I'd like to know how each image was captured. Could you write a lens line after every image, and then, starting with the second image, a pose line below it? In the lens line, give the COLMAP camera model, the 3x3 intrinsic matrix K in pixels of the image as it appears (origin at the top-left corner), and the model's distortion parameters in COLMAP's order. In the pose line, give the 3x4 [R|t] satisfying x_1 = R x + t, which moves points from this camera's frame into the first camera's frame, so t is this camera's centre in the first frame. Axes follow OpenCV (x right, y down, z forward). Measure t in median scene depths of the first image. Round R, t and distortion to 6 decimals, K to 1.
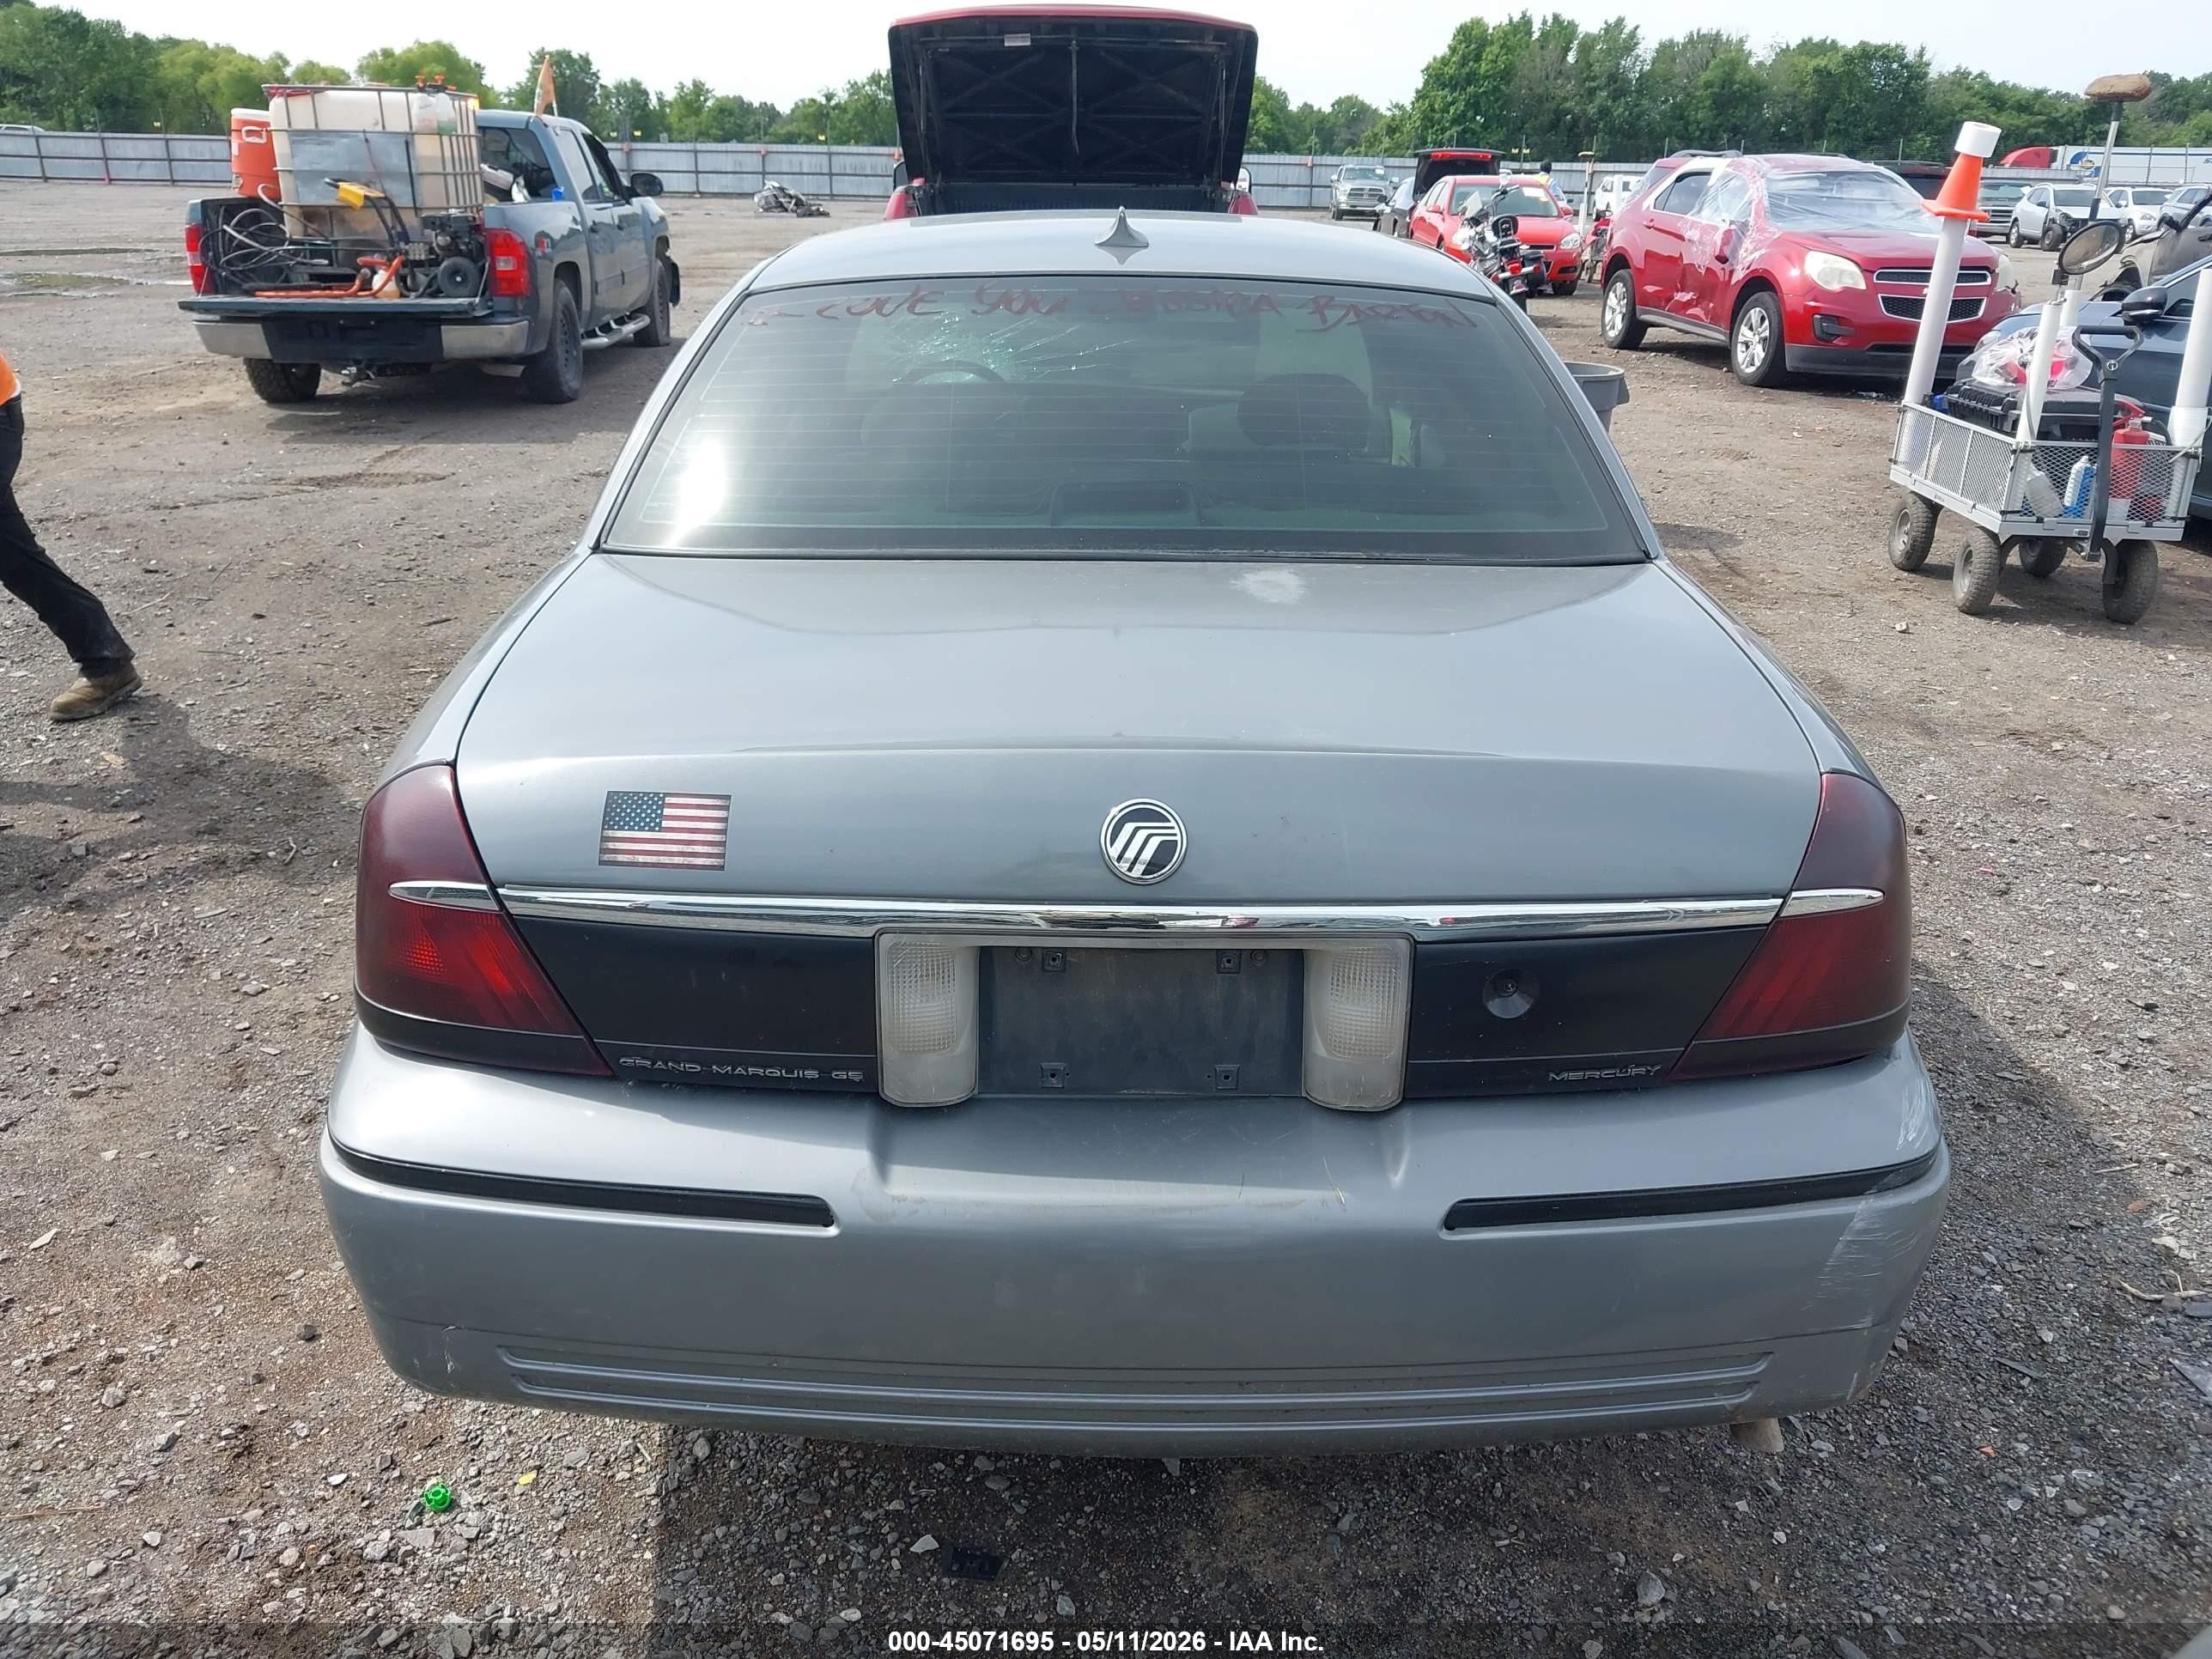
lens RADIAL K [[1730.1, 0, 1066.4], [0, 1730.1, 861.3], [0, 0, 1]] dist [-0.025189, 0.008551]
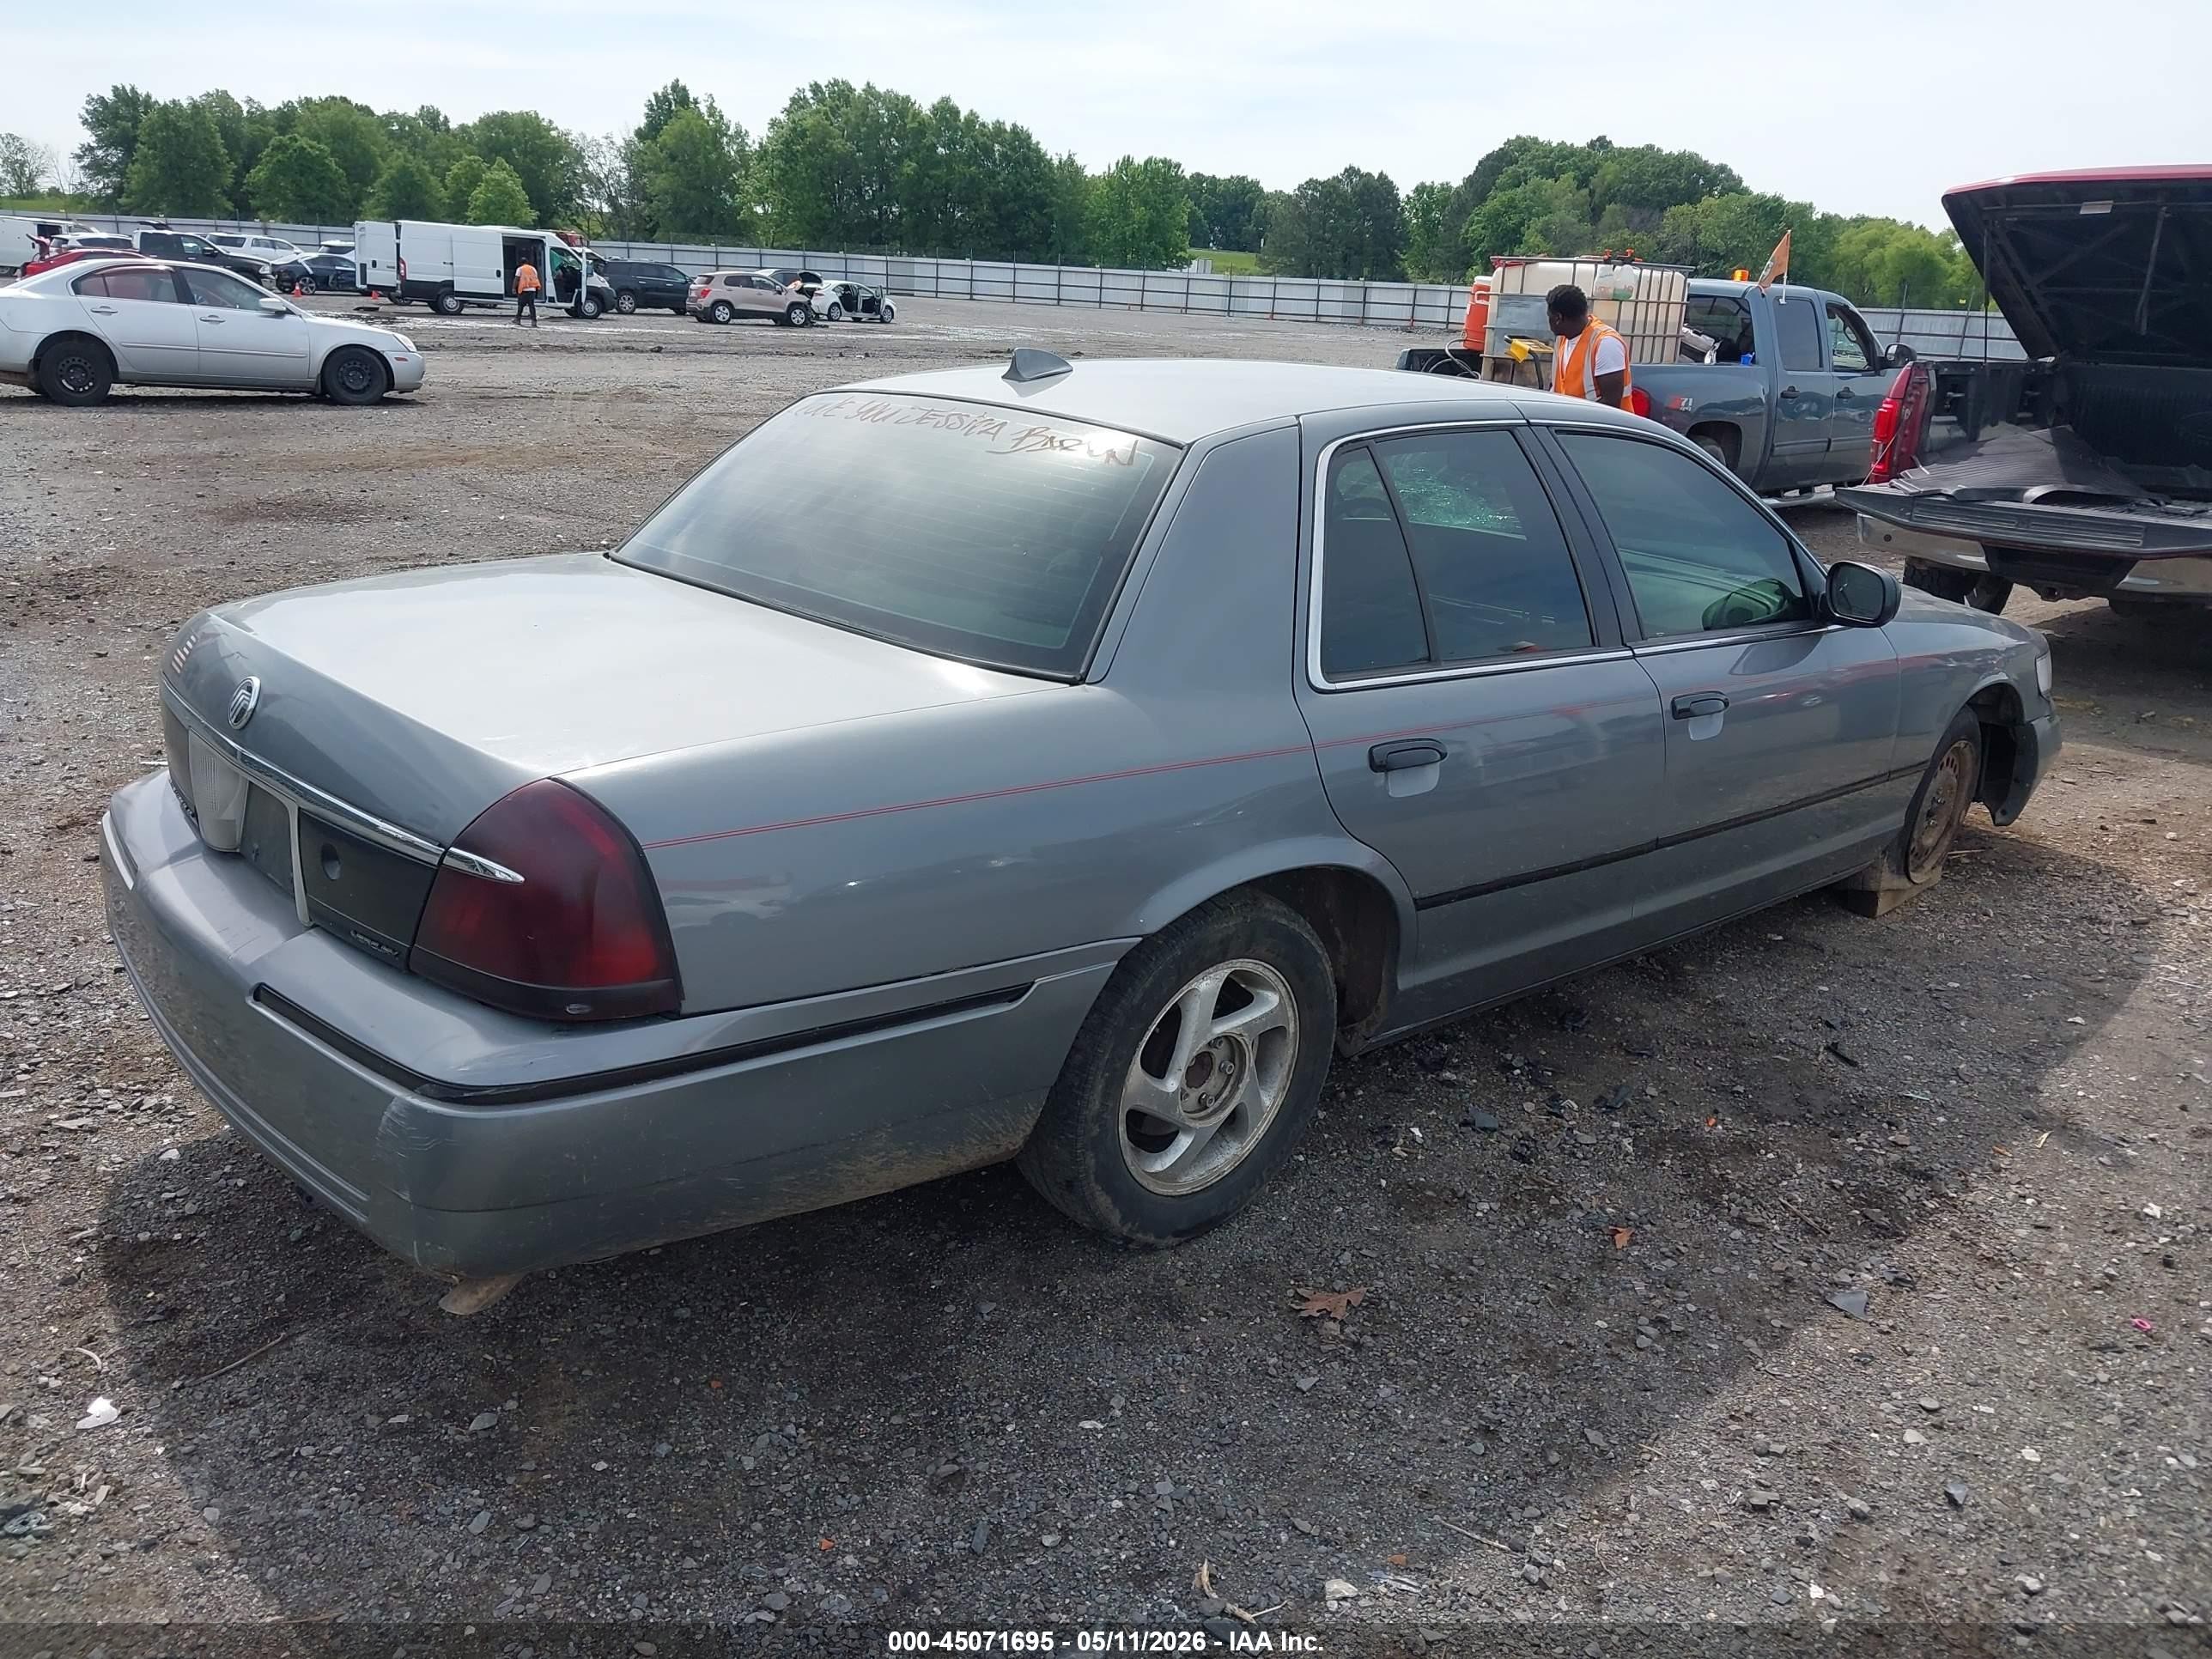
lens RADIAL K [[1674.4, 0, 1106.0], [0, 1674.4, 829.5], [0, 0, 1]] dist [0.012777, 0.014882]
pose [[0.671670, 0.239285, -0.701143, 0.276280], [-0.307496, 0.951076, 0.030012, -0.030754], [0.674022, 0.195441, 0.712388, 0.074370]]
